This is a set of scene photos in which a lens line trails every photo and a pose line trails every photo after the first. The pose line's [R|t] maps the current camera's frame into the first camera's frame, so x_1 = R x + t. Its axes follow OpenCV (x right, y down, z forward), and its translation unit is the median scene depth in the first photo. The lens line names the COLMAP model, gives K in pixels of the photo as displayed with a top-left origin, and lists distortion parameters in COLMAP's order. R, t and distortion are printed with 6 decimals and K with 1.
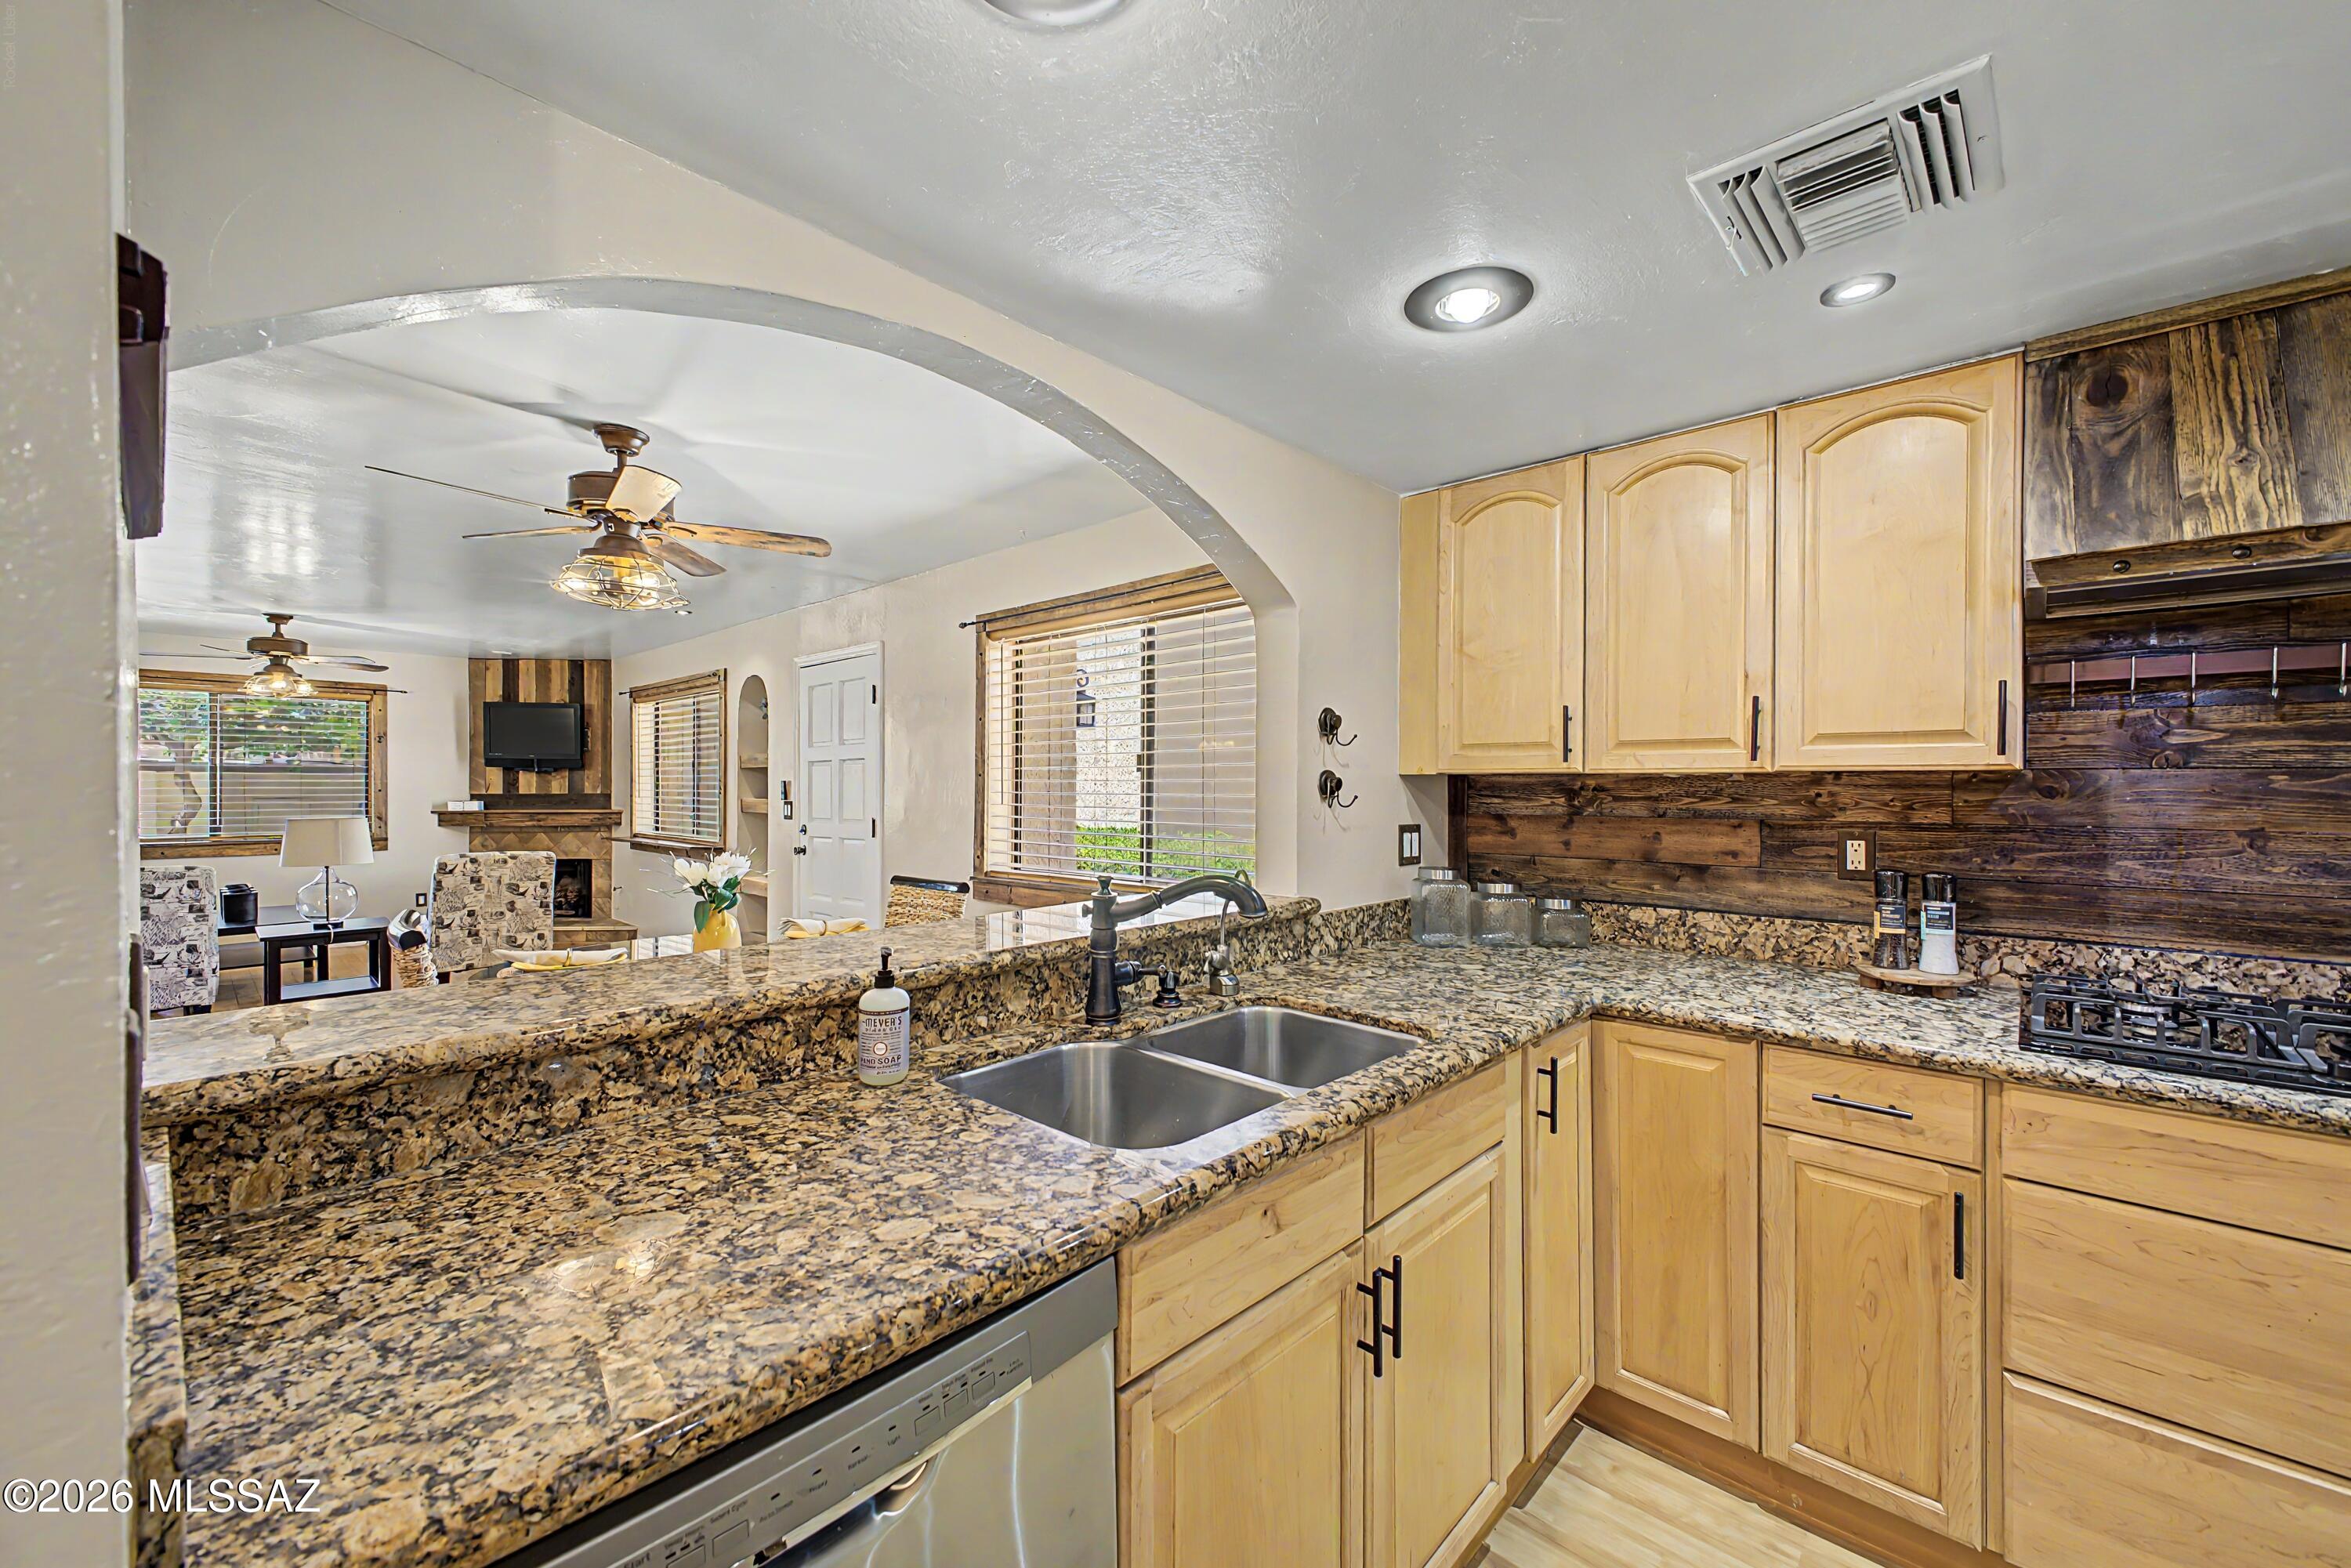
lens RADIAL K [[927.0, 0, 1175.4], [0, 927.0, 781.5], [0, 0, 1]] dist [0.009206, -0.001262]
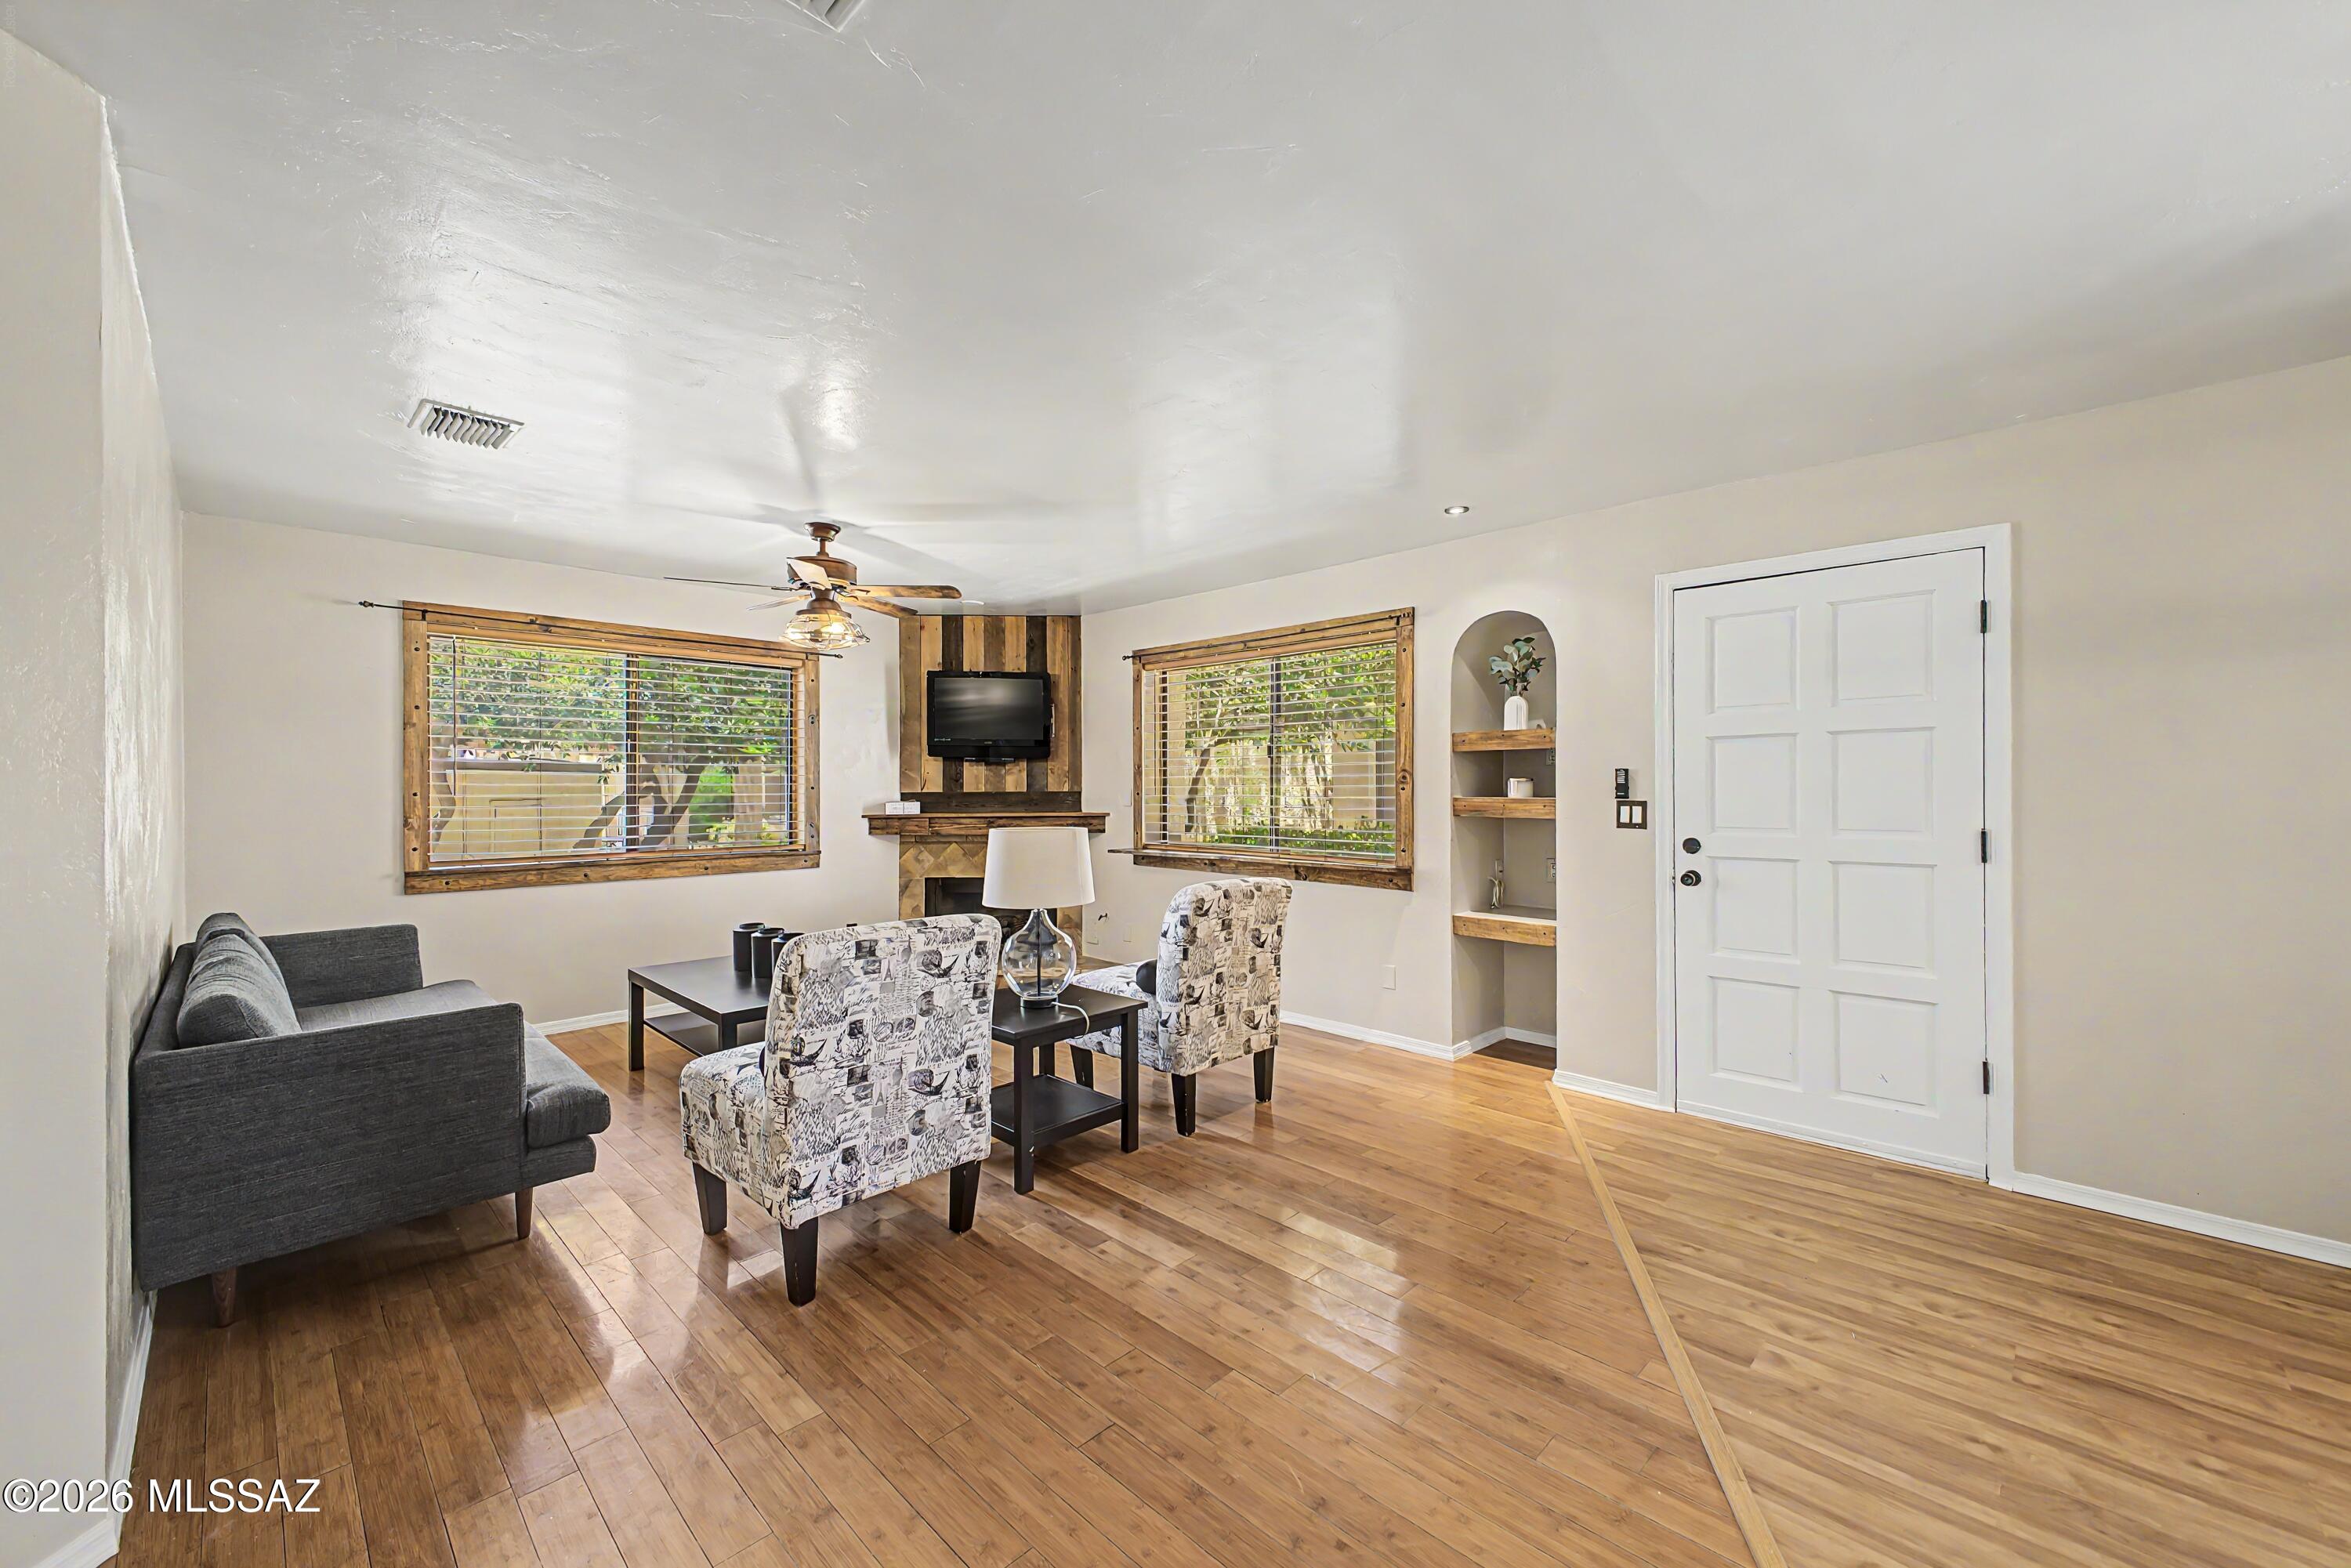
lens RADIAL K [[927.0, 0, 1188.8], [0, 927.0, 777.3], [0, 0, 1]] dist [0.009206, -0.001262]
pose [[0.999732, -0.002512, -0.023006, -0.505736], [0.002368, 0.999977, -0.006311, 0.006474], [0.023021, 0.006254, 0.999715, 0.247731]]
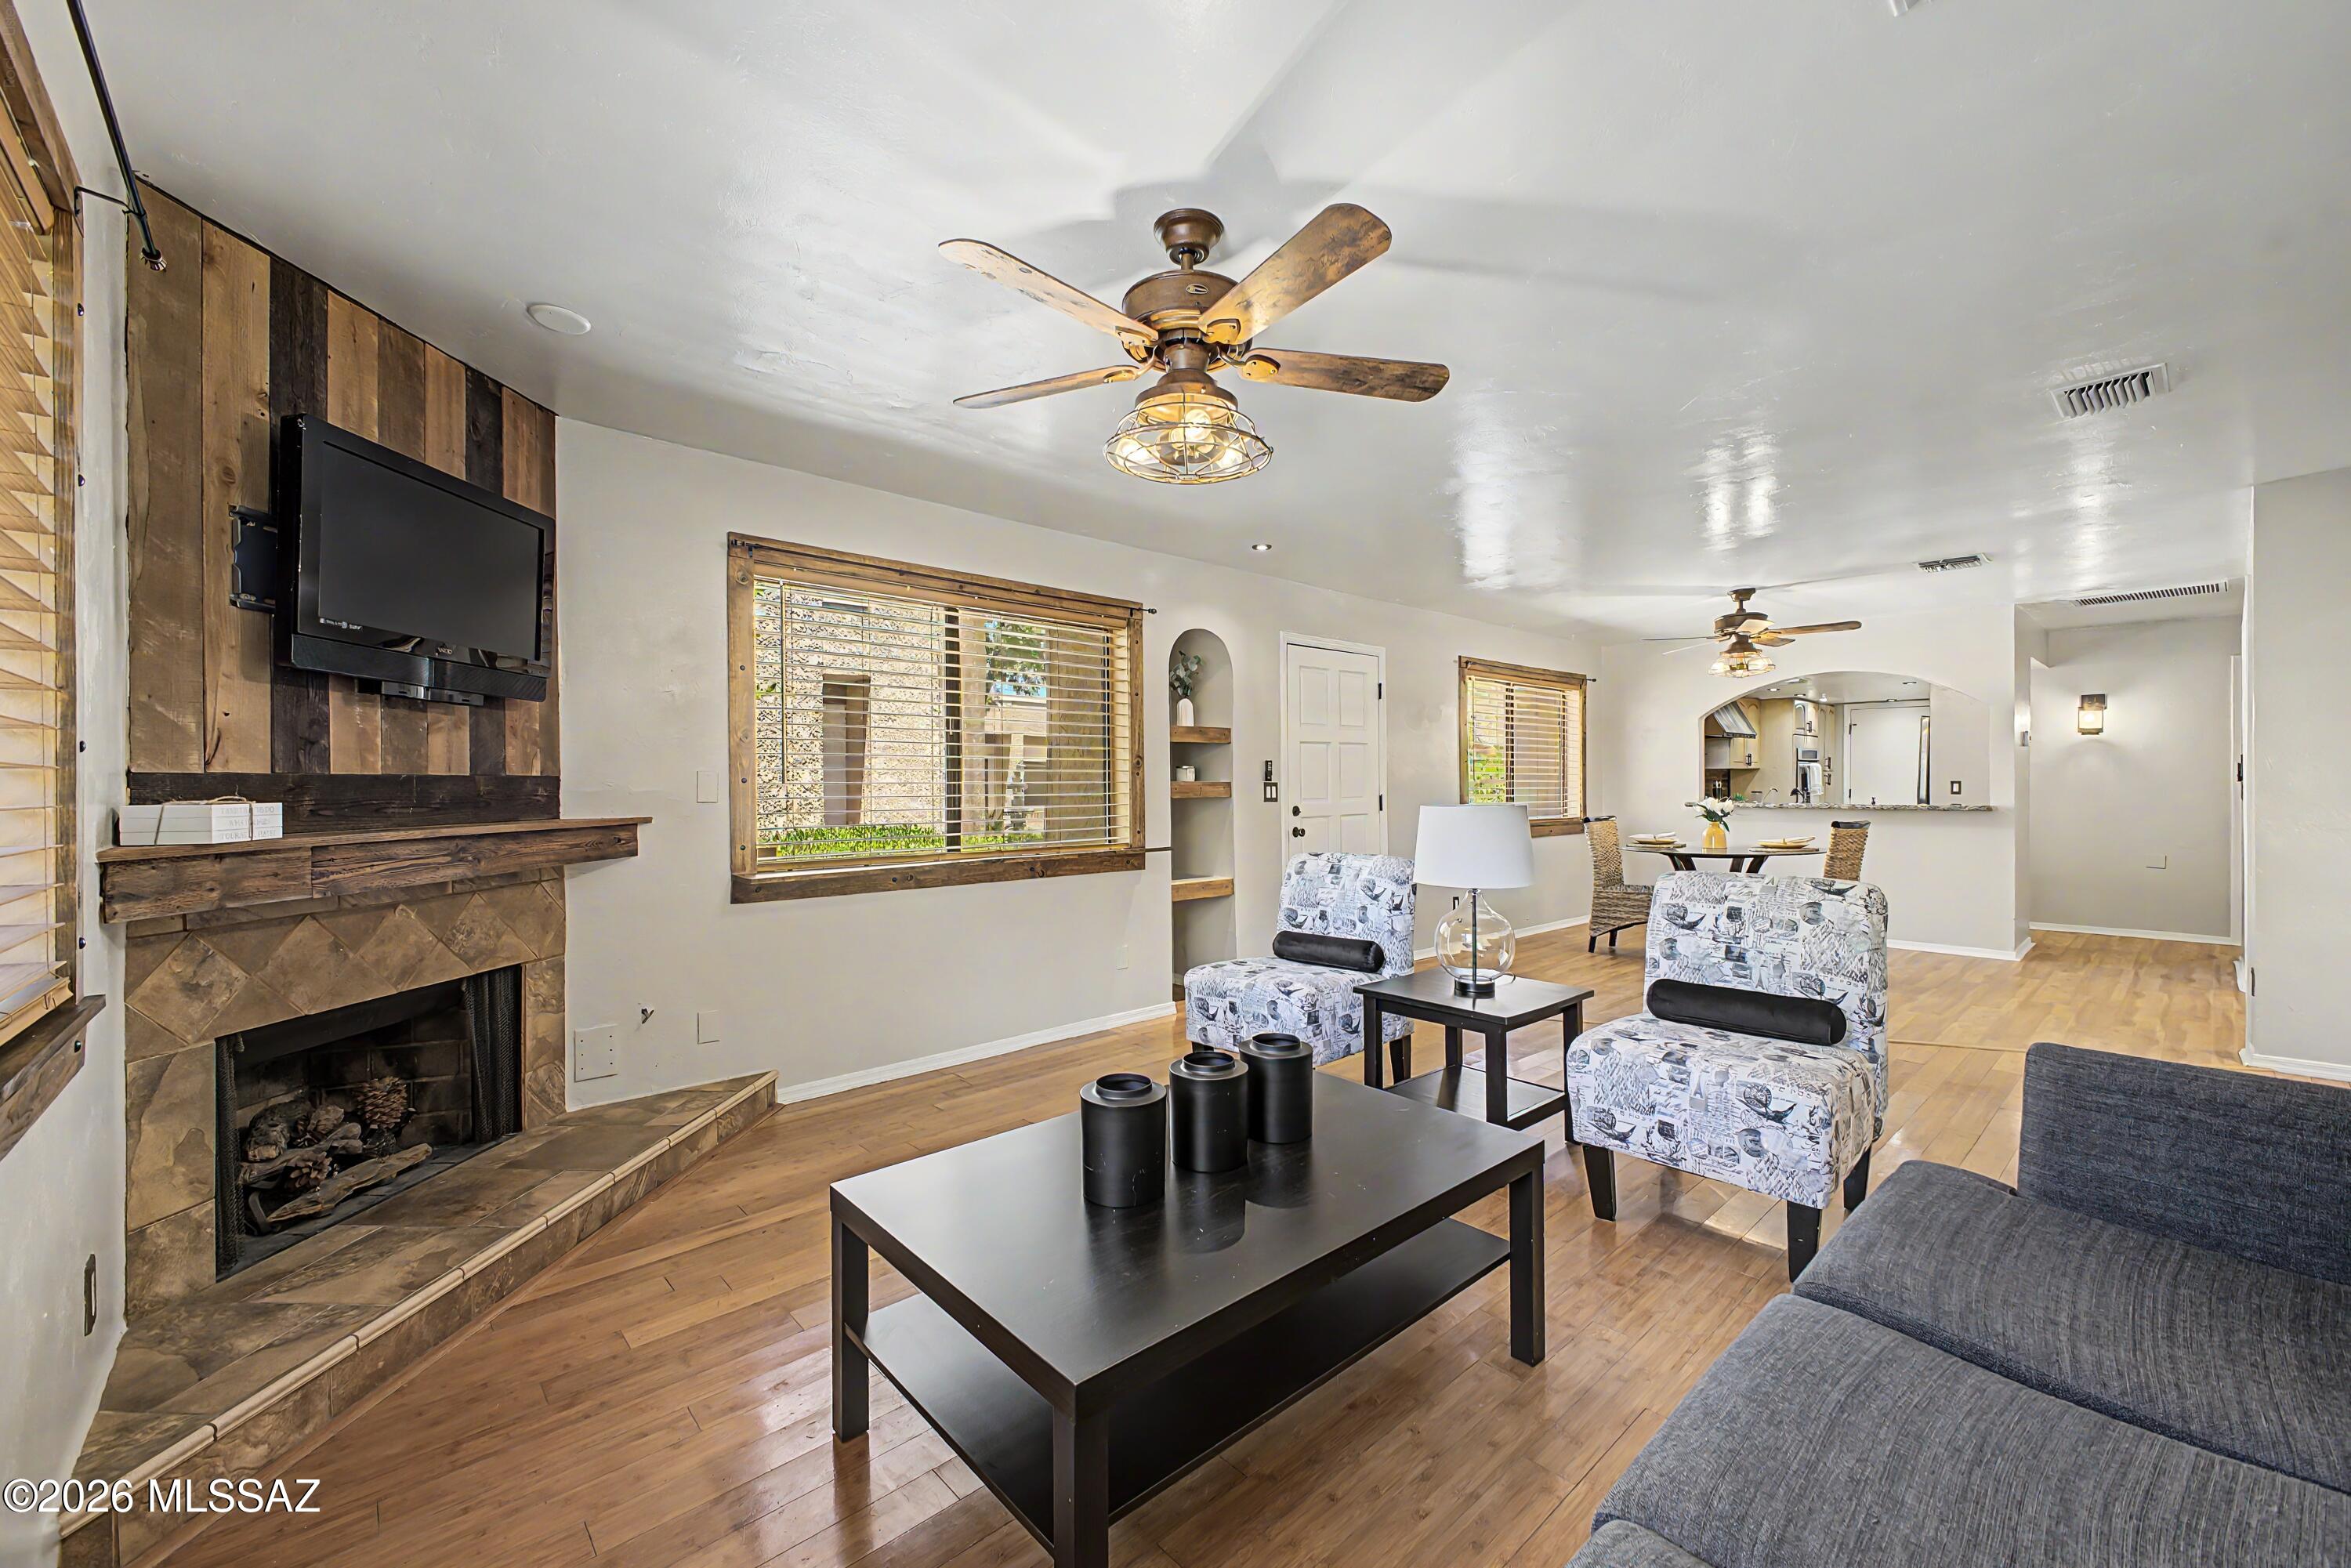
lens RADIAL K [[927.0, 0, 1173.0], [0, 927.0, 782.5], [0, 0, 1]] dist [0.009206, -0.001262]
pose [[0.077280, 0.000718, 0.997009, -0.964215], [0.000913, 0.999999, -0.000791, 0.016089], [-0.997009, 0.000971, 0.077280, 0.733175]]
